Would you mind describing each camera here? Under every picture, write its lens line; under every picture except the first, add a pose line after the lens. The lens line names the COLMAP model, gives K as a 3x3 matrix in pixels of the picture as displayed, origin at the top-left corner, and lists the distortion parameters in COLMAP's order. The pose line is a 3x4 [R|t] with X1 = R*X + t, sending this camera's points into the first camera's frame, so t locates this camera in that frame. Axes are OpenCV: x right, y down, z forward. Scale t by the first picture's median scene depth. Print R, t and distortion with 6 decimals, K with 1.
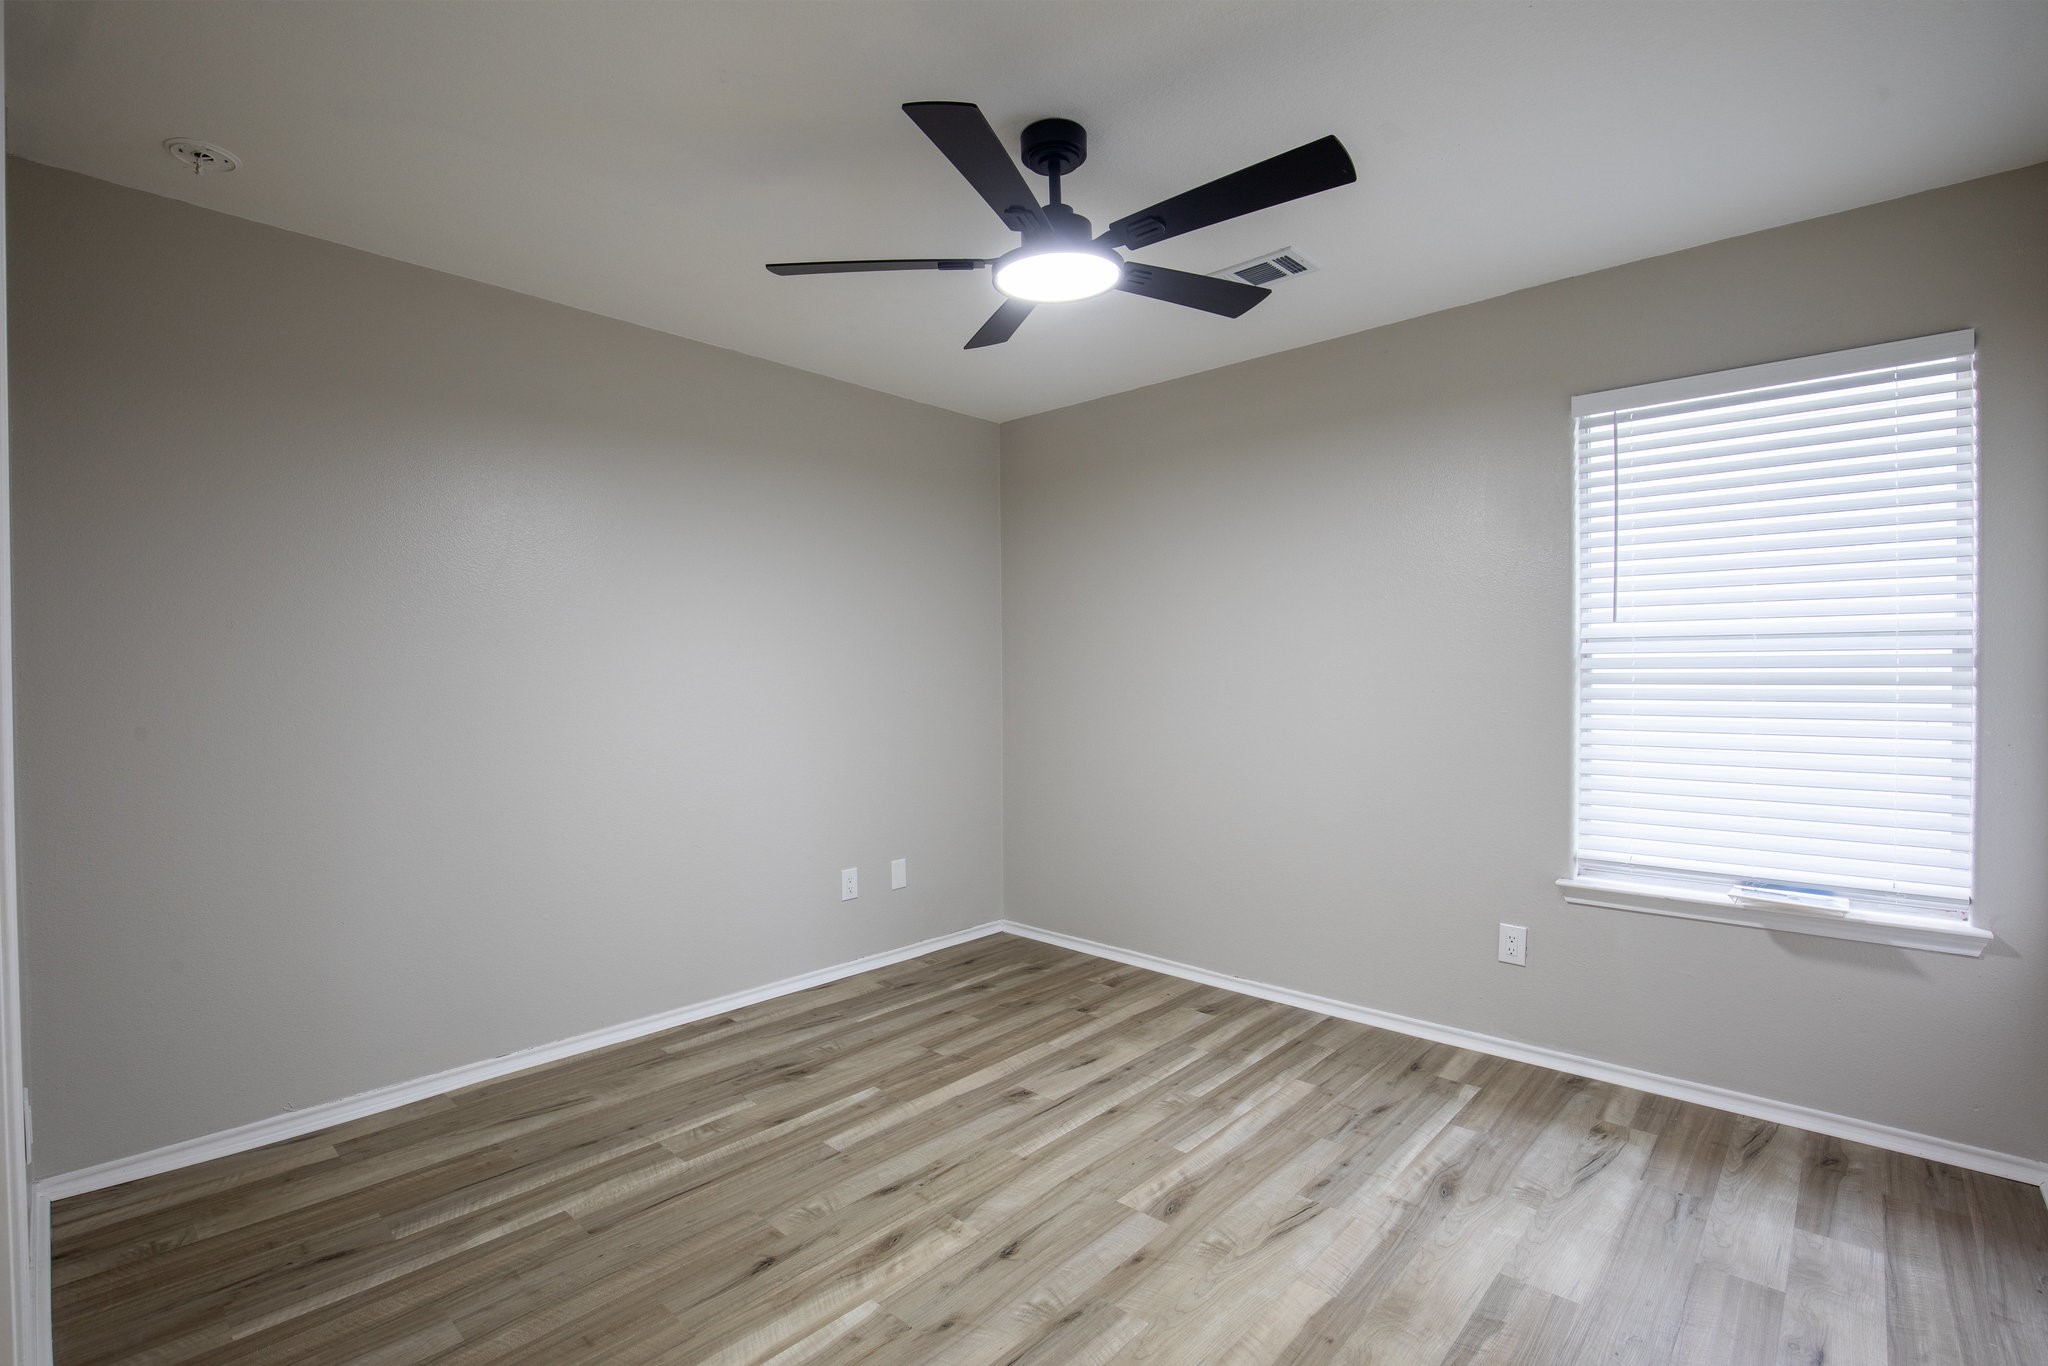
lens RADIAL K [[932.6, 0, 1035.7], [0, 932.6, 677.0], [0, 0, 1]] dist [-0.000634, -0.000029]
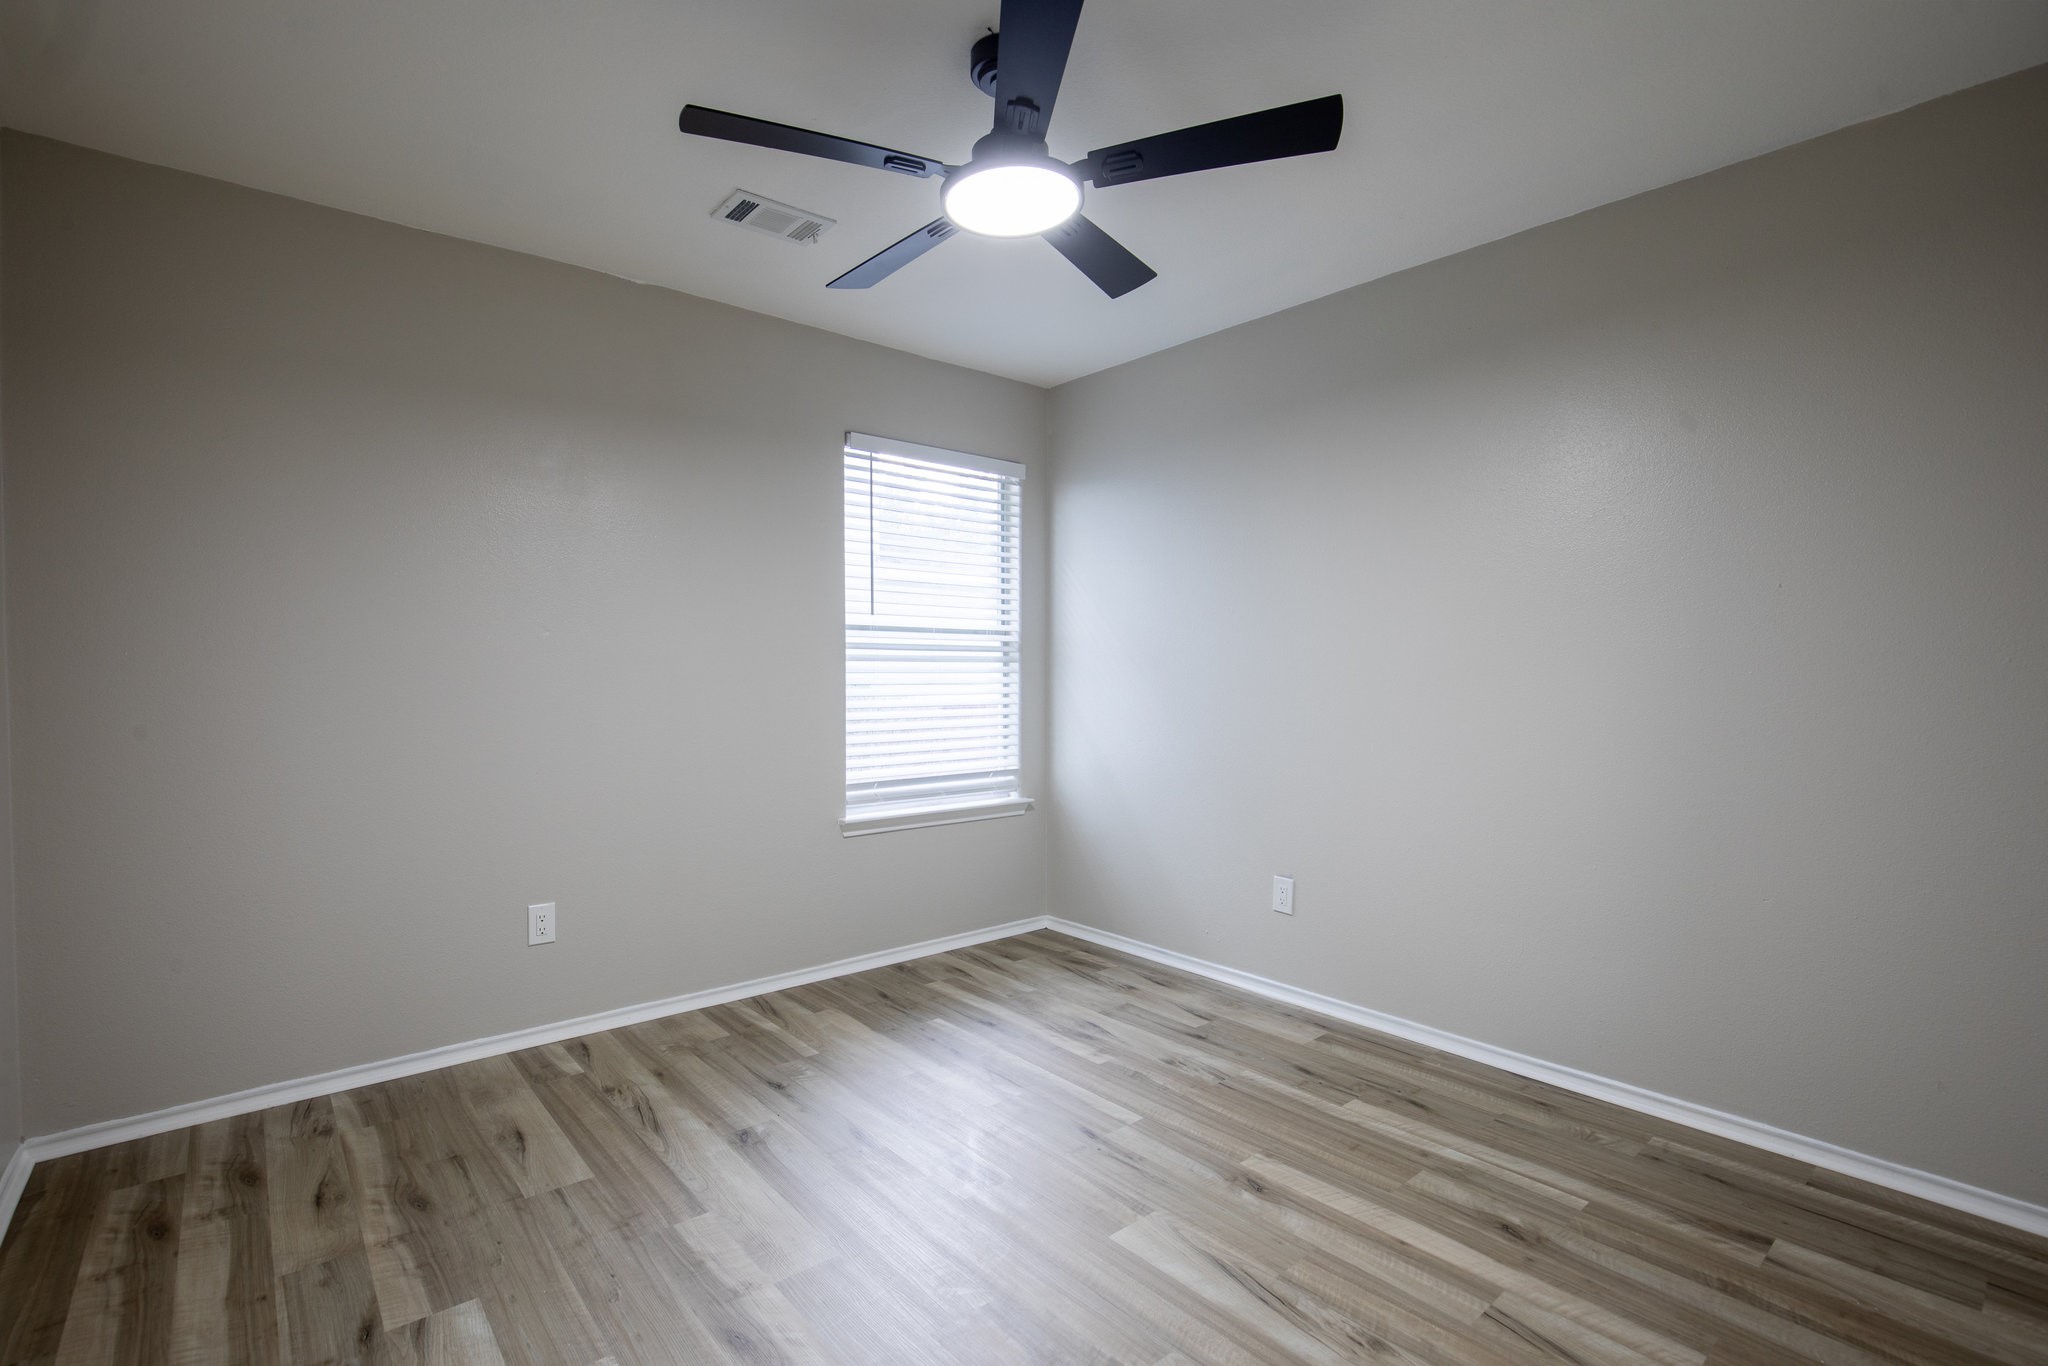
lens RADIAL K [[932.6, 0, 1035.7], [0, 932.6, 677.0], [0, 0, 1]] dist [-0.000634, -0.000029]
pose [[0.153529, -0.013698, 0.988049, -0.662136], [-0.008342, 0.999850, 0.015157, 0.006509], [-0.988109, -0.010570, 0.153392, 0.606555]]
